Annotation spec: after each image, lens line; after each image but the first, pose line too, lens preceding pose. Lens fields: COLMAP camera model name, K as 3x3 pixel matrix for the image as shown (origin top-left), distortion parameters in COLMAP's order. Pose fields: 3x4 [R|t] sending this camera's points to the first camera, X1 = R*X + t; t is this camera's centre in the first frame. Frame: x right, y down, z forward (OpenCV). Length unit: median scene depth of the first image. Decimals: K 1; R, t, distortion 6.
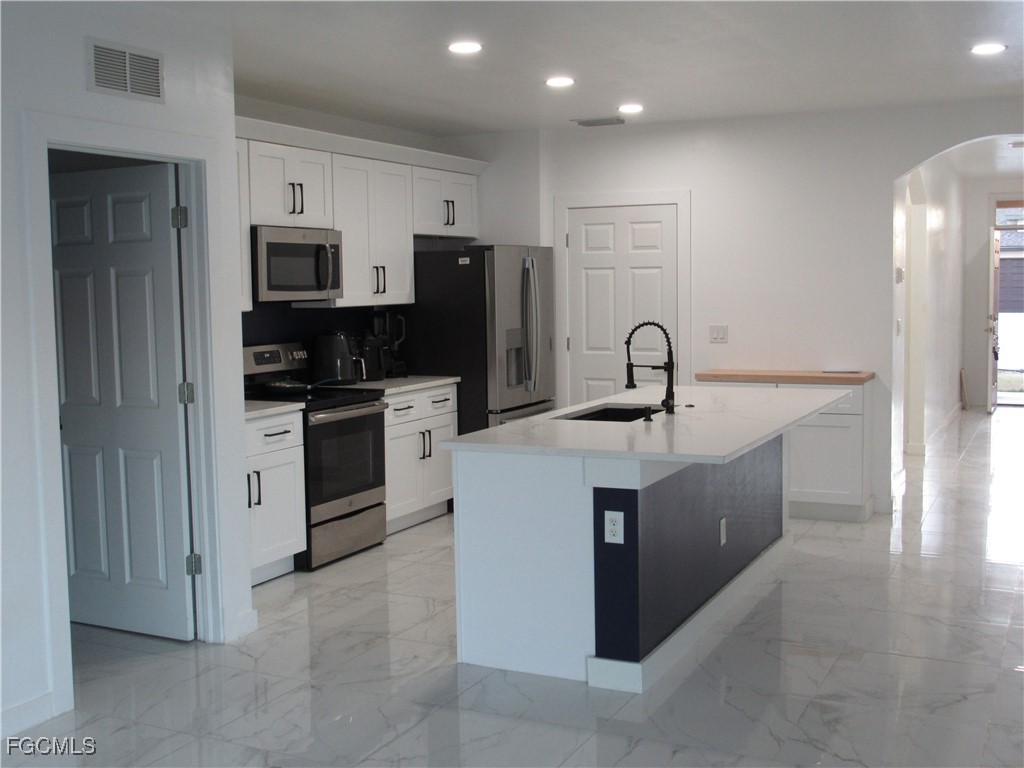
lens RADIAL K [[1145.8, 0, 514.8], [0, 1145.8, 379.3], [0, 0, 1]] dist [-0.046871, 0.040217]
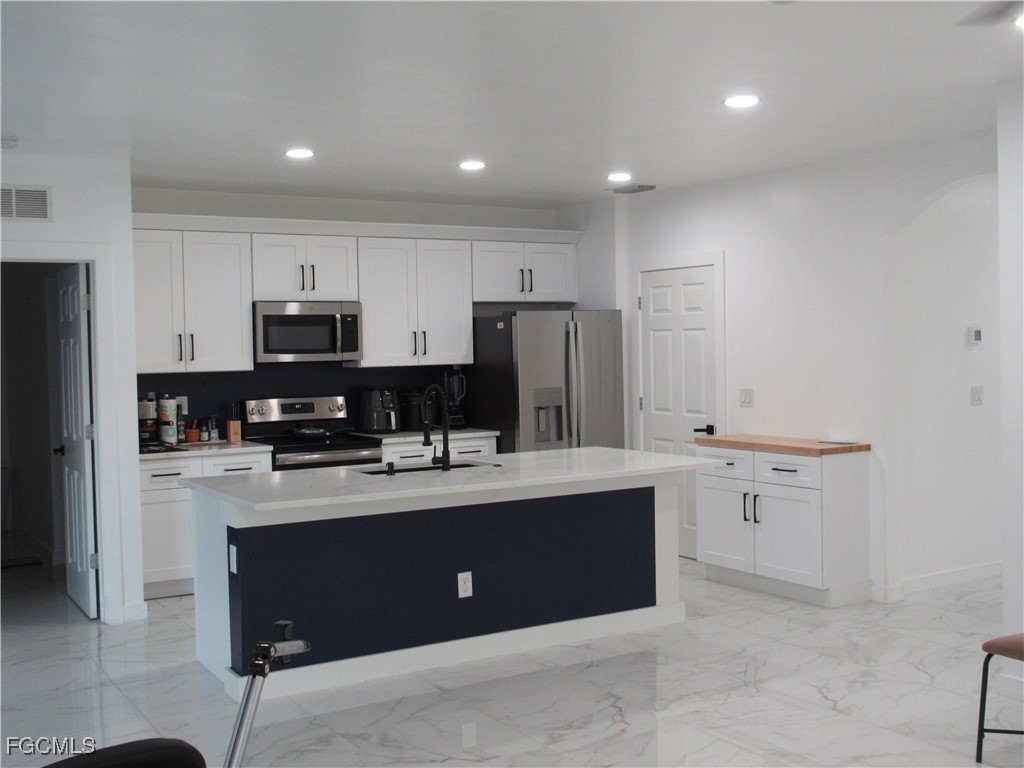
lens RADIAL K [[1145.8, 0, 514.8], [0, 1145.8, 379.3], [0, 0, 1]] dist [-0.046871, 0.040217]
pose [[0.844570, 0.016357, -0.535196, 0.605363], [-0.039553, 0.998708, -0.031894, -0.019146], [0.533983, 0.048106, 0.844126, 0.092983]]
